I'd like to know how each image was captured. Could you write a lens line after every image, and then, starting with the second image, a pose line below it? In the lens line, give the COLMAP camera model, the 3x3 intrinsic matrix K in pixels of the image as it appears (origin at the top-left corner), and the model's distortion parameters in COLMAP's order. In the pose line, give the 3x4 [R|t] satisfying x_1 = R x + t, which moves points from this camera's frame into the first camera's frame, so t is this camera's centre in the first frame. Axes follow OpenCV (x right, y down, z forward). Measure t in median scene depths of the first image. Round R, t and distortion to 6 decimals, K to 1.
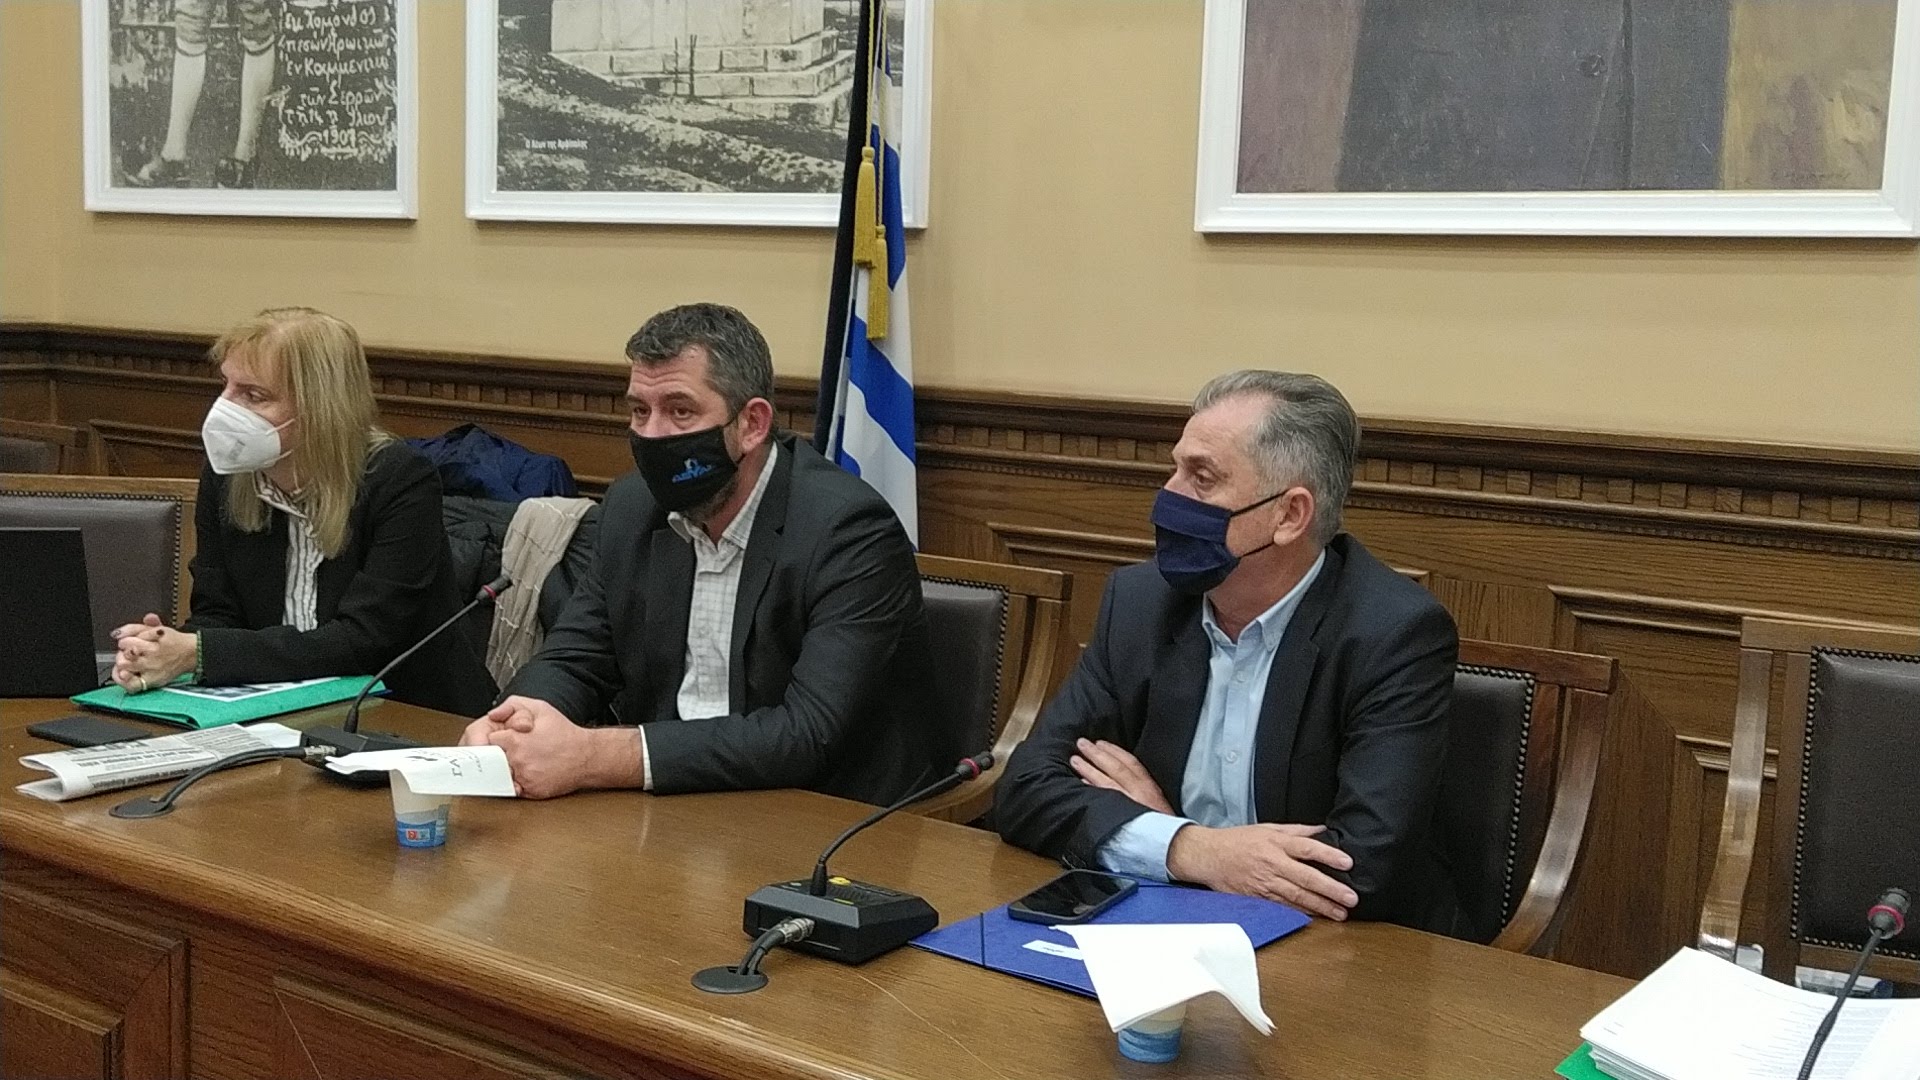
lens RADIAL K [[2129.7, 0, 890.4], [0, 2129.7, 541.8], [0, 0, 1]] dist [0.066400, 0.000000]
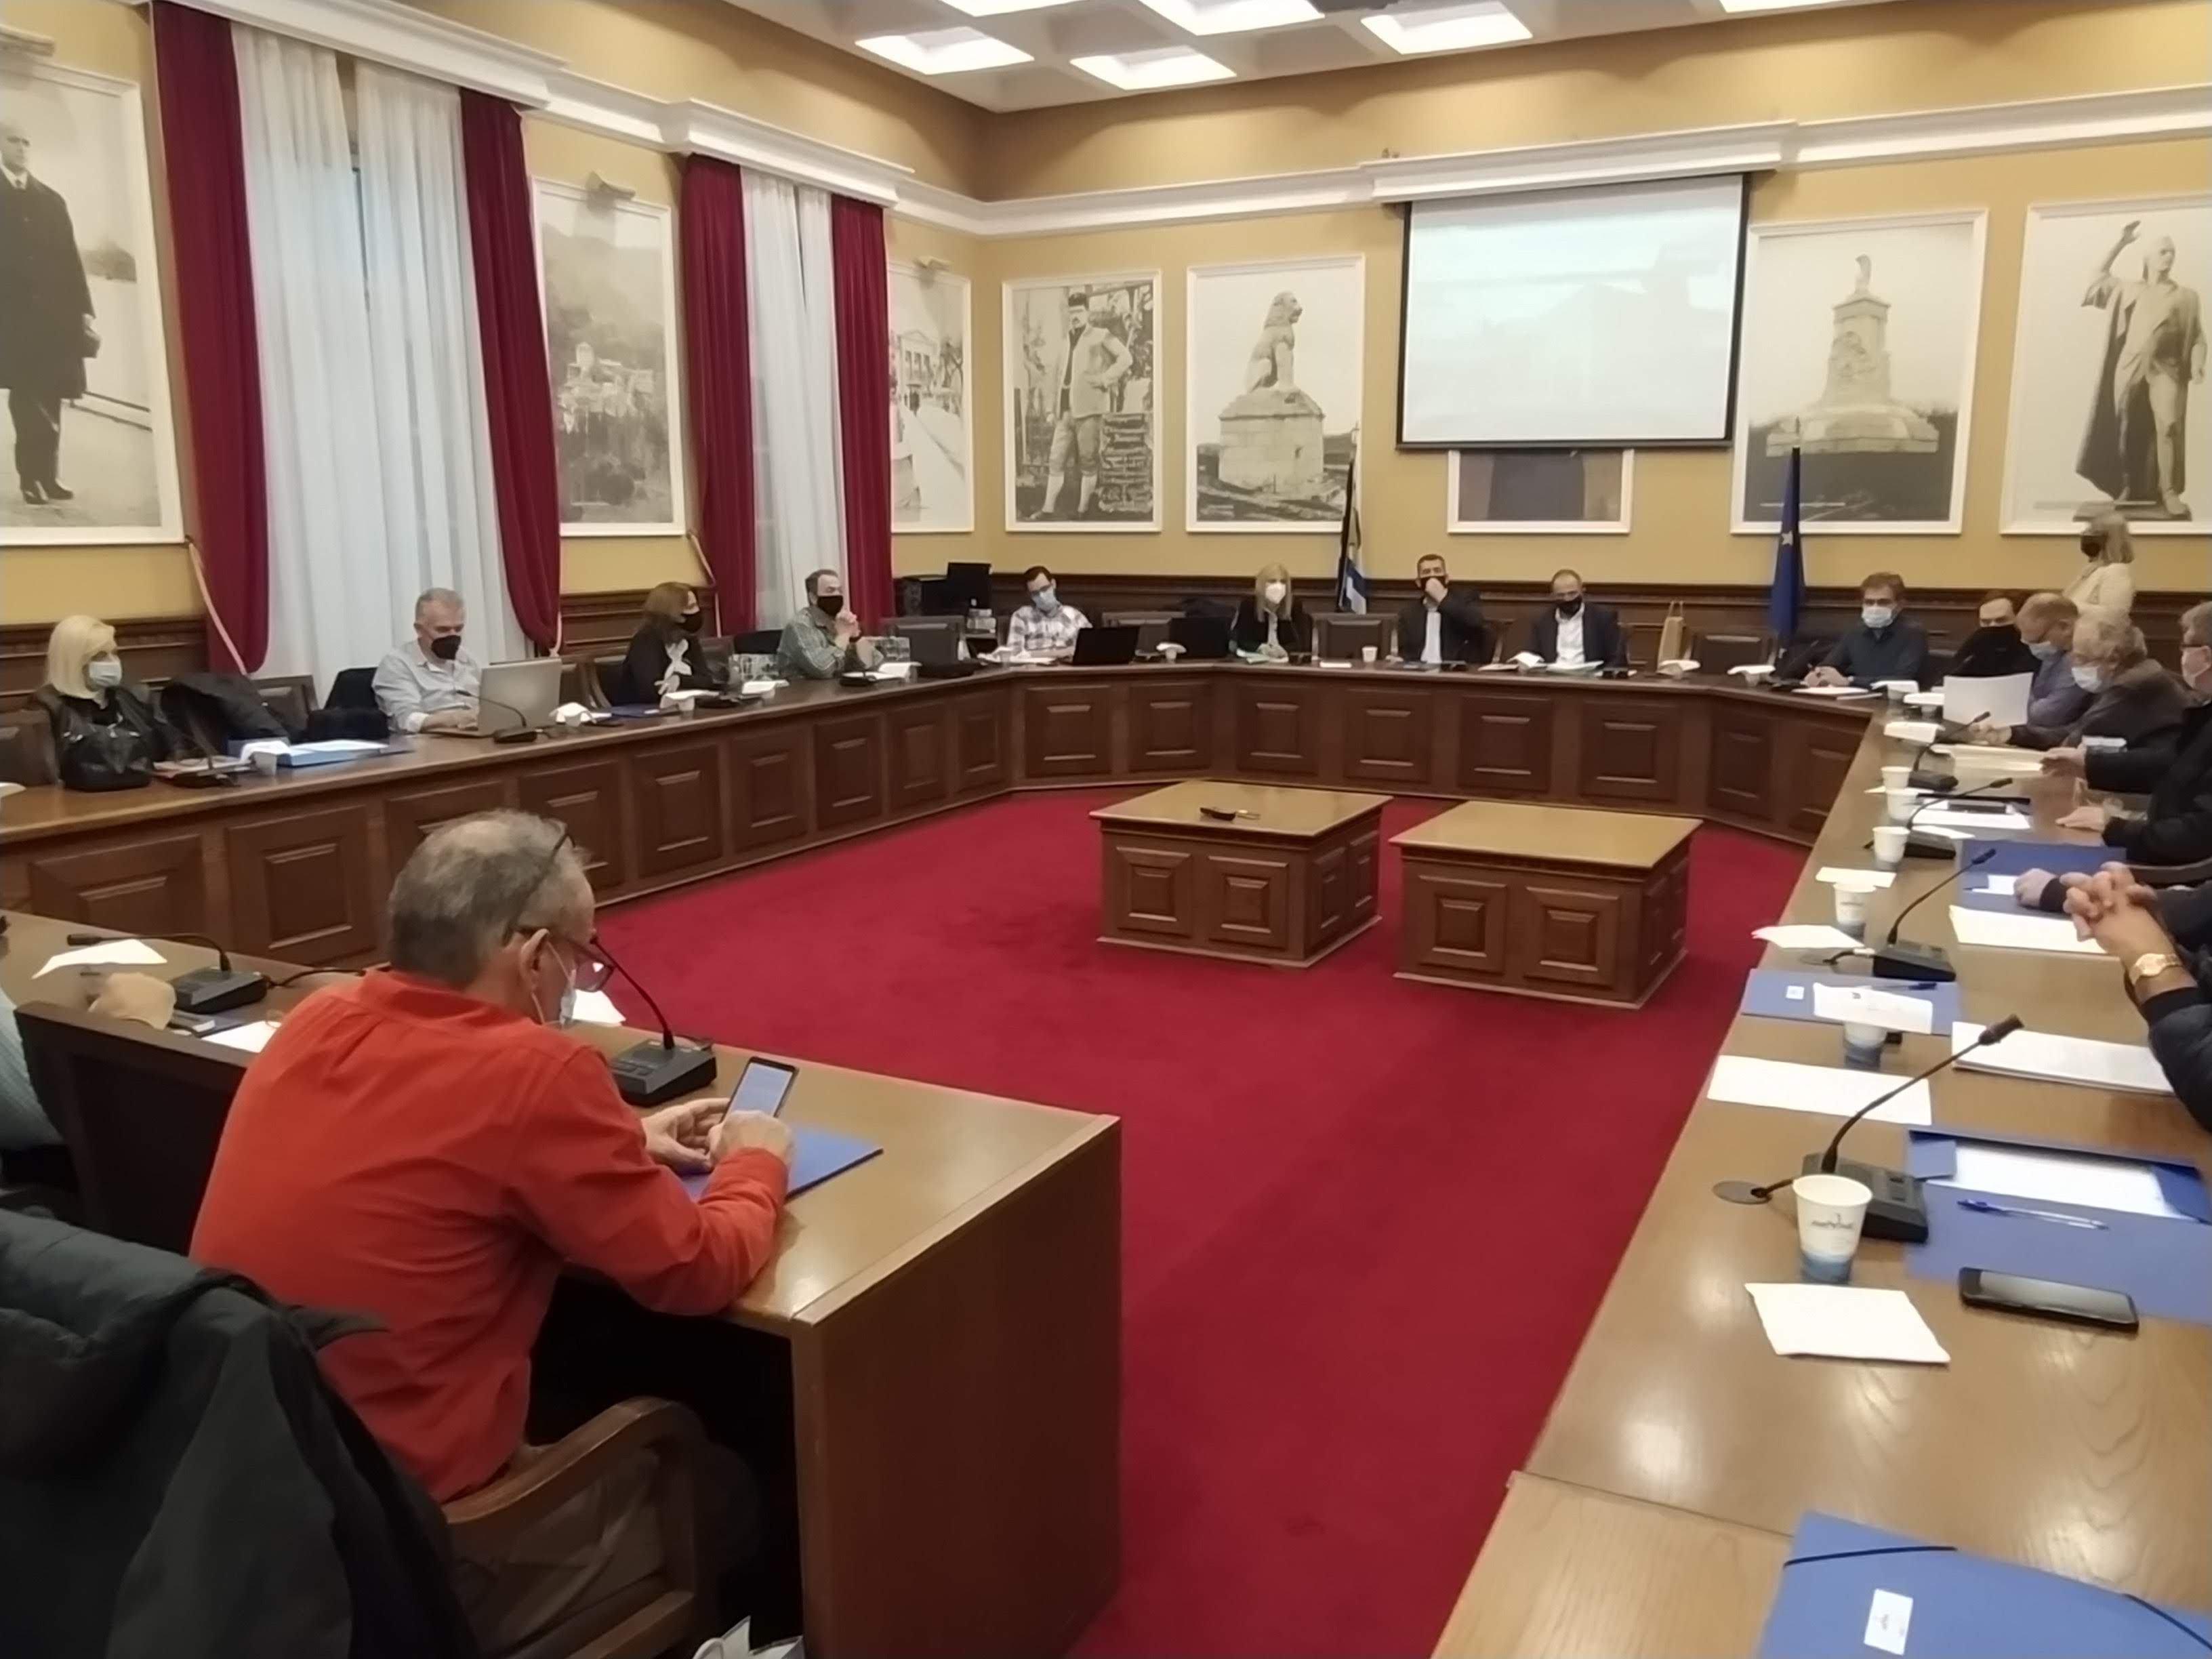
lens RADIAL K [[1712.8, 0, 1113.7], [0, 1712.8, 826.9], [0, 0, 1]] dist [-0.015579, 0.003604]
pose [[0.985901, -0.059329, 0.156456, -0.807125], [0.051137, 0.997127, 0.055884, 0.147957], [-0.159322, -0.047095, 0.986103, -1.625182]]
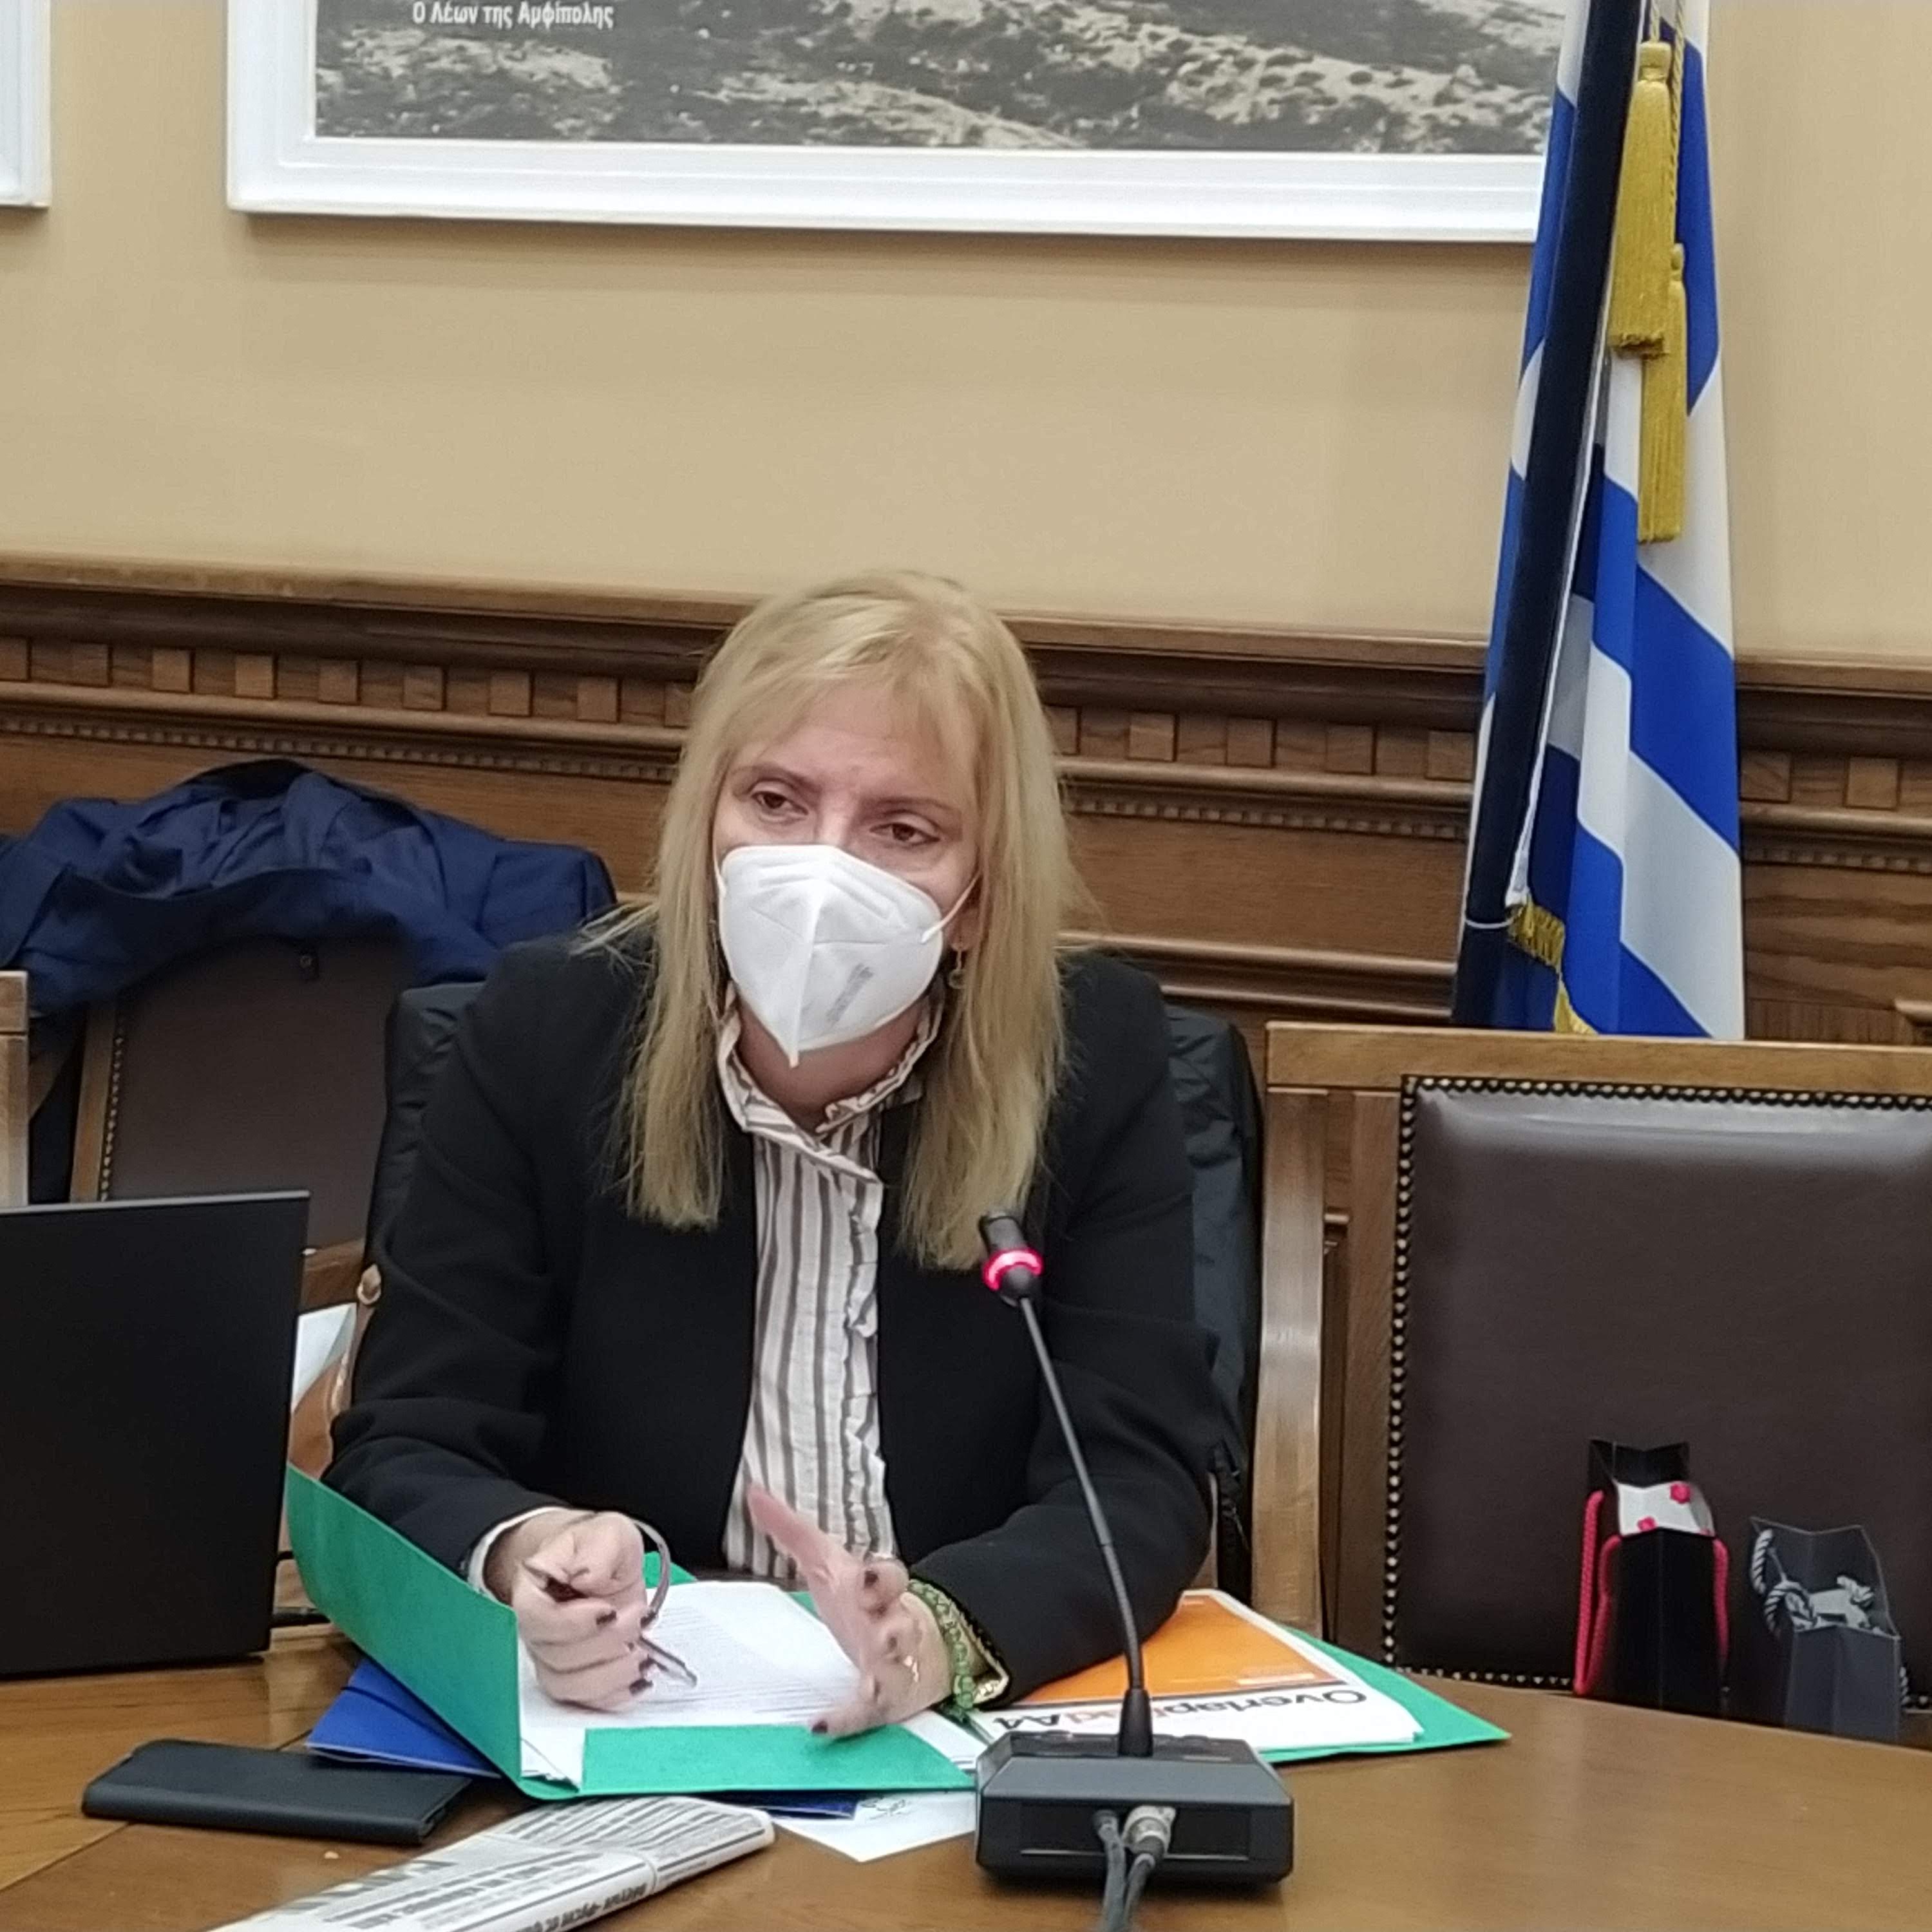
lens RADIAL K [[4847.3, 0, 958.2], [0, 4847.3, 964.2], [0, 0, 1]] dist [0.108095, 0.000000]
pose [[0.974579, -0.032028, 0.221742, -0.303475], [0.028933, 0.999434, 0.017191, -0.034411], [-0.222167, -0.010338, 0.974954, 0.159272]]
